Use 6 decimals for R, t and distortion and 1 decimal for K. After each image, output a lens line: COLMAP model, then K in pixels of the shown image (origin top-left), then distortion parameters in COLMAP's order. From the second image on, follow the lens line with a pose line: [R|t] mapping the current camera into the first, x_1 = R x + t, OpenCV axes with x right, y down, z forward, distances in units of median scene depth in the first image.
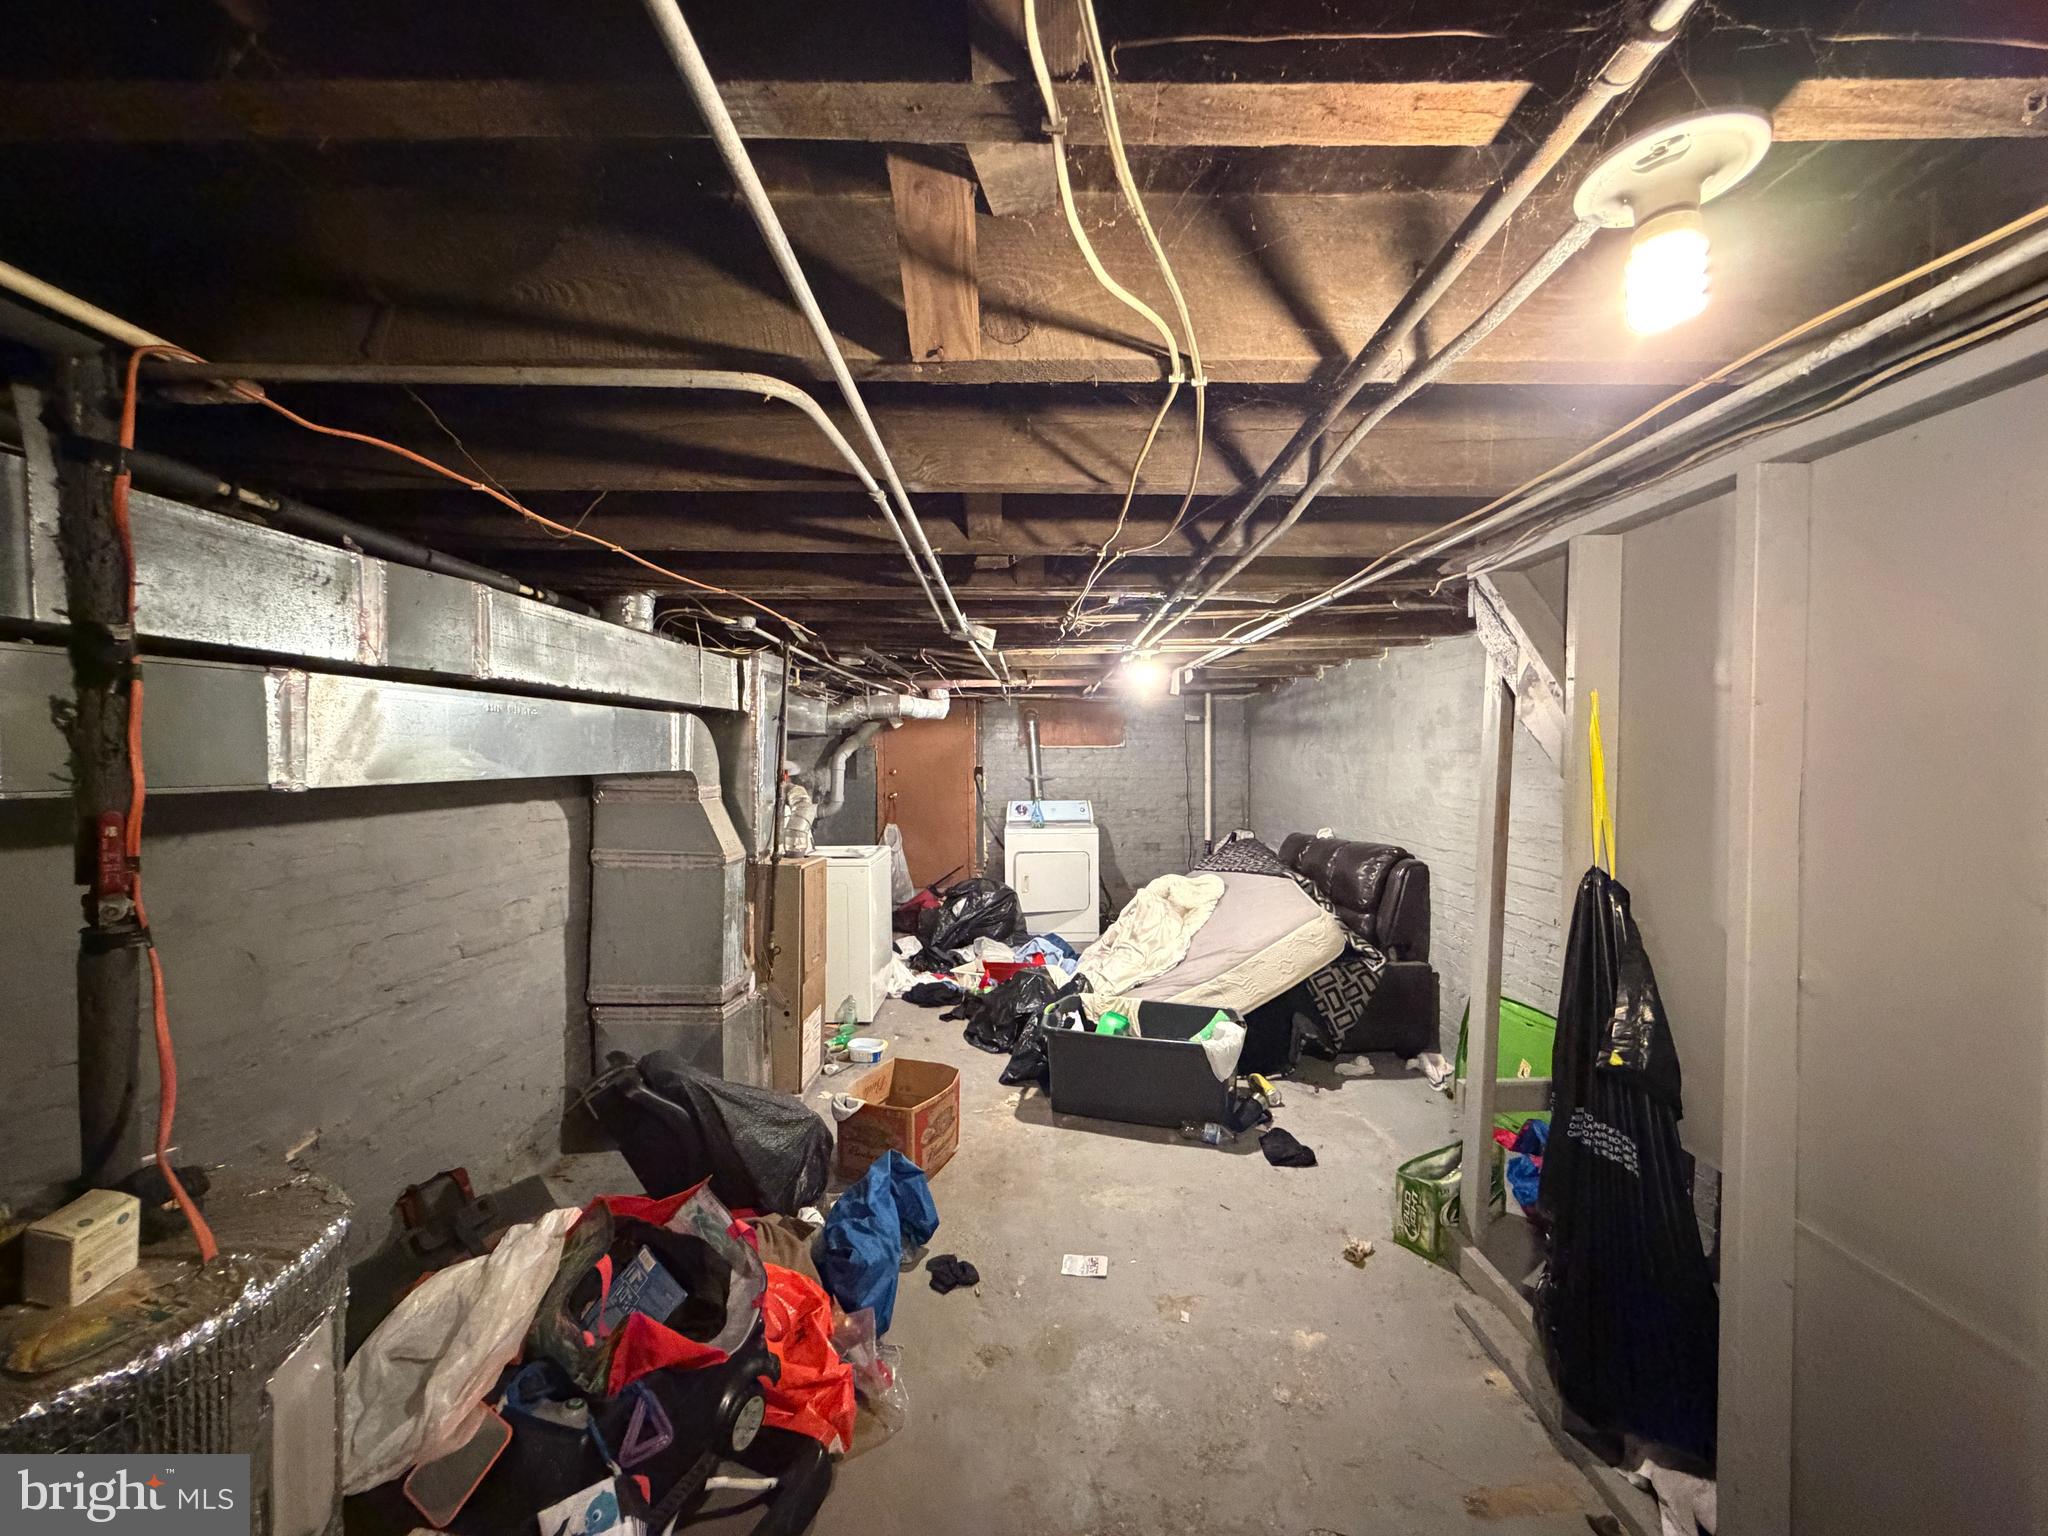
lens RADIAL K [[811.9, 0, 1024.0], [0, 811.9, 768.0], [0, 0, 1]] dist [0.000575, 0.000029]
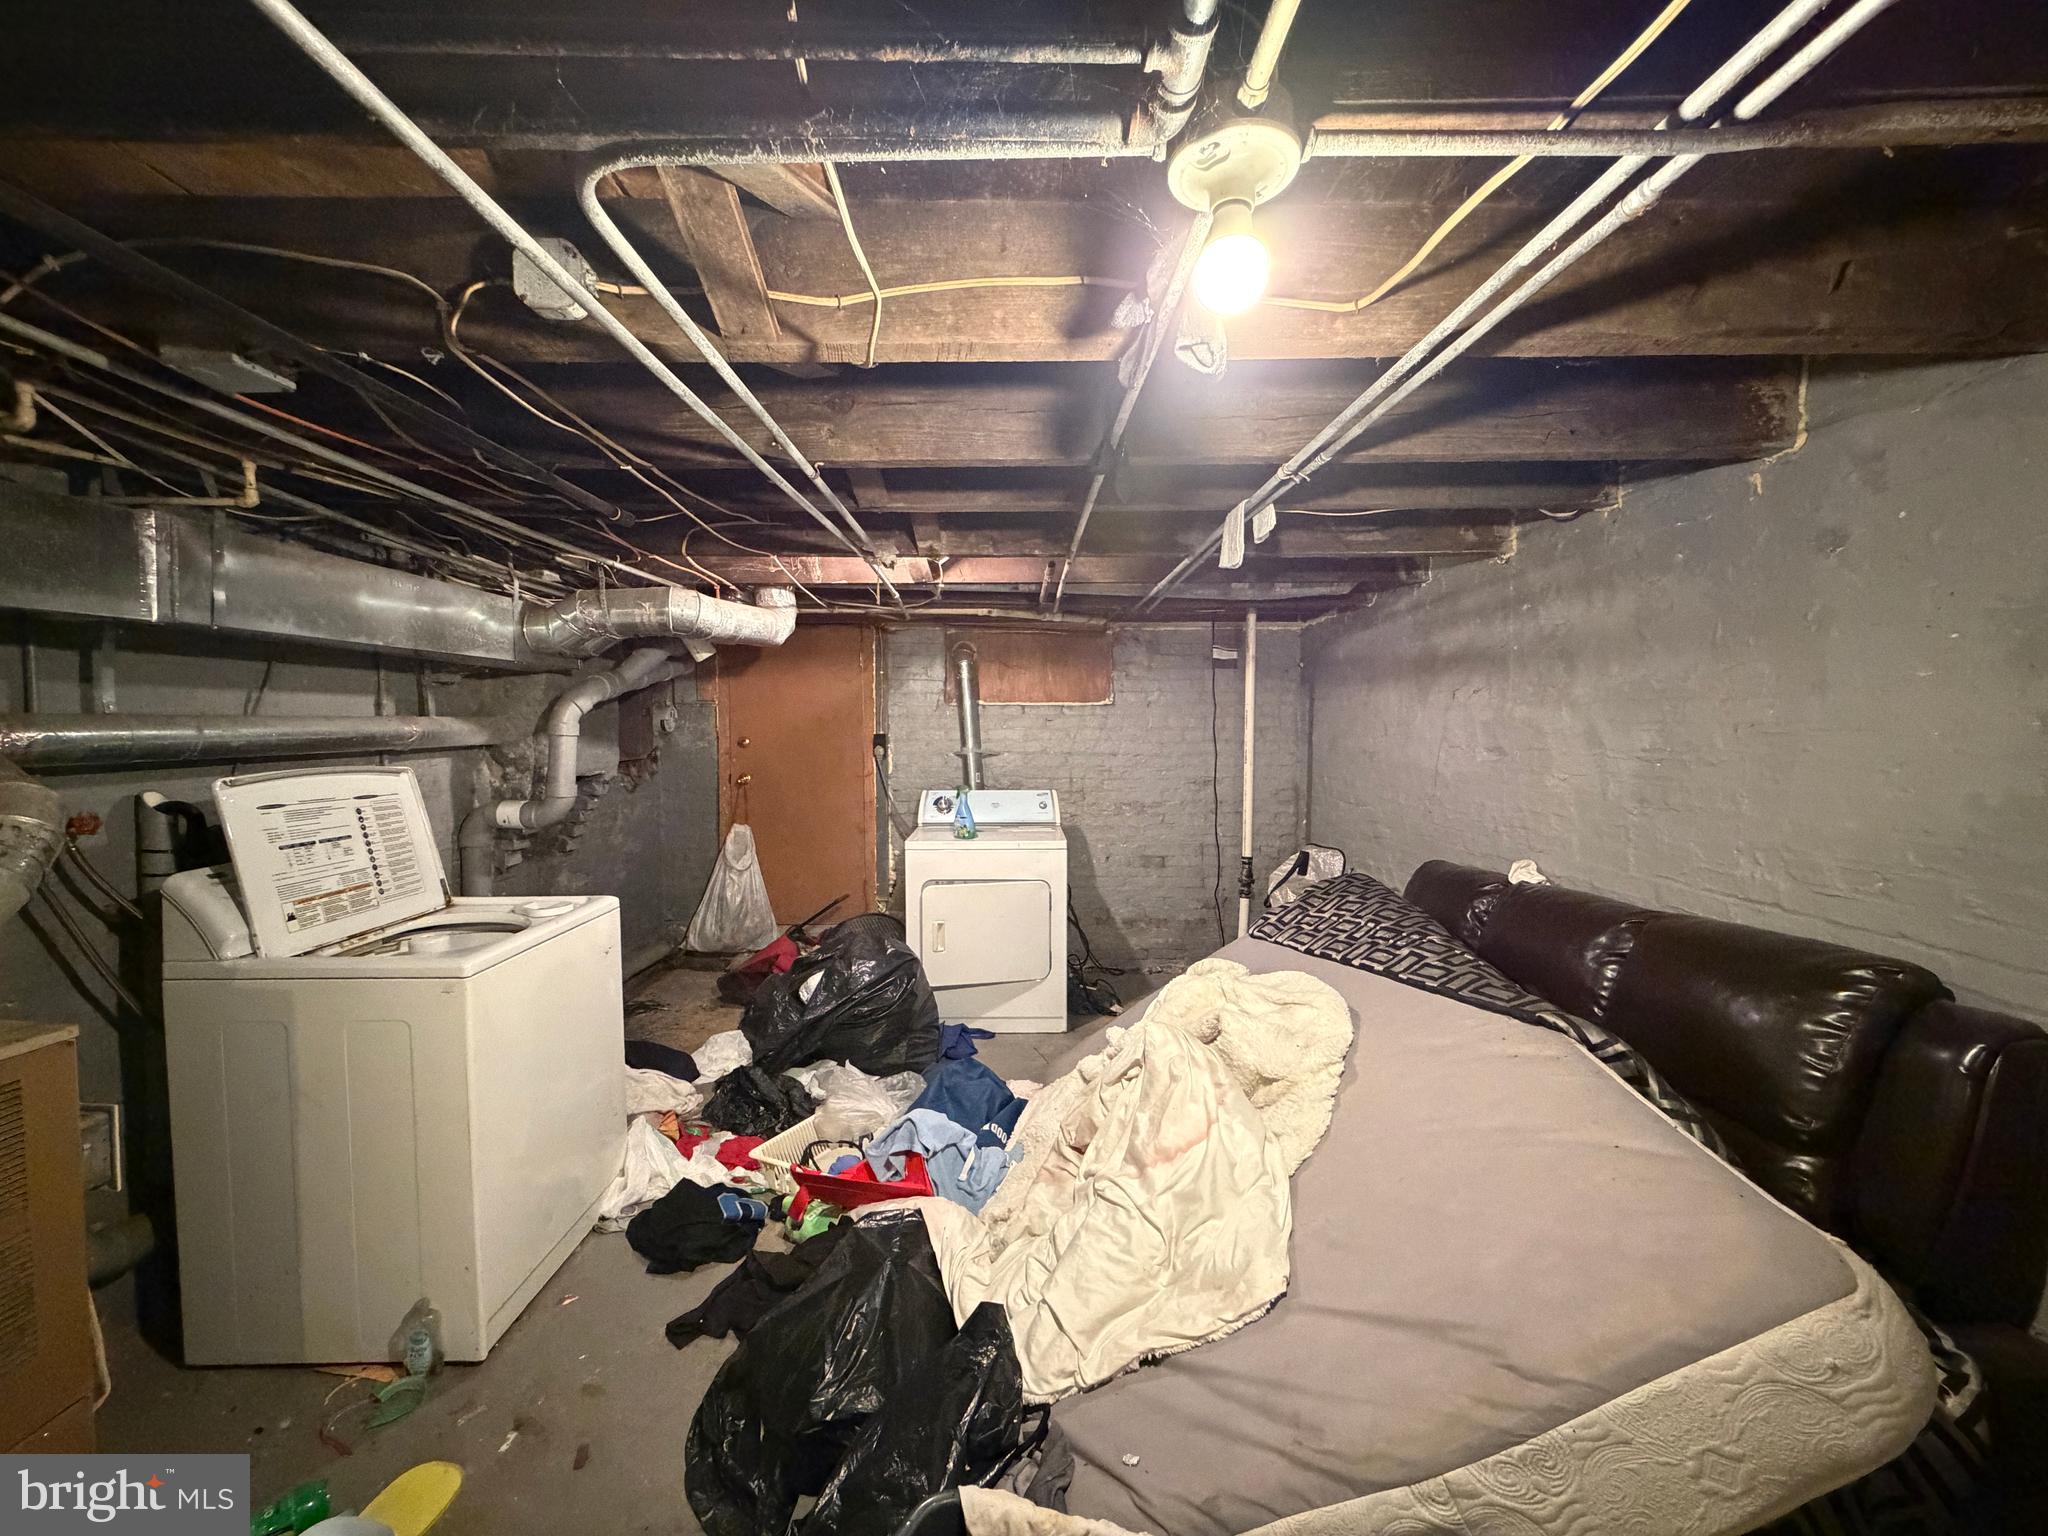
lens RADIAL K [[811.9, 0, 1024.0], [0, 811.9, 768.0], [0, 0, 1]] dist [0.000575, 0.000029]
pose [[0.999784, 0.006025, 0.019870, 0.047124], [-0.006699, 0.999397, 0.034063, 0.002749], [-0.019653, -0.034189, 0.999222, 0.403477]]
